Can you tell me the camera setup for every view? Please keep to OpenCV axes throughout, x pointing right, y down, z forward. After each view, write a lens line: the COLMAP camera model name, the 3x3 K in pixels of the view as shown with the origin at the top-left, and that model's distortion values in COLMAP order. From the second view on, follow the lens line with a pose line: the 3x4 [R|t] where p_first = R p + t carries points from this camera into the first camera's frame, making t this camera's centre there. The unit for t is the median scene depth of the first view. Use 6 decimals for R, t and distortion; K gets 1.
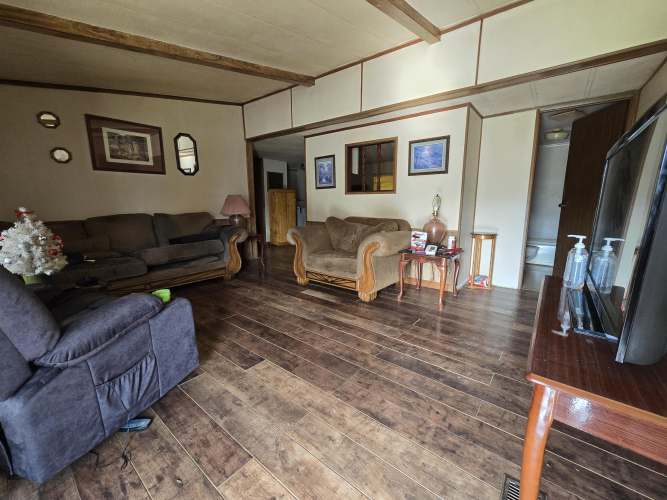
lens RADIAL K [[274.8, 0, 343.7], [0, 274.8, 251.0], [0, 0, 1]] dist [-0.007938, -0.000128]
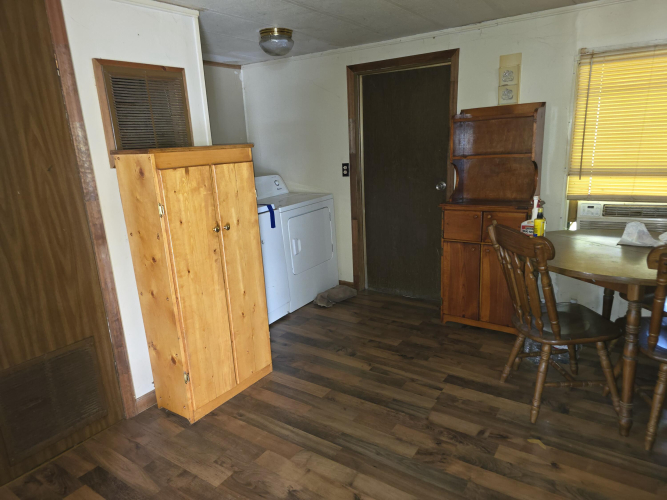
lens RADIAL K [[449.2, 0, 336.0], [0, 449.2, 260.8], [0, 0, 1]] dist [0.055707, -0.053923]
pose [[0.996779, -0.067616, 0.043121, -0.133642], [0.063443, 0.993761, 0.091732, -0.166220], [-0.049054, -0.088701, 0.994850, 0.650949]]
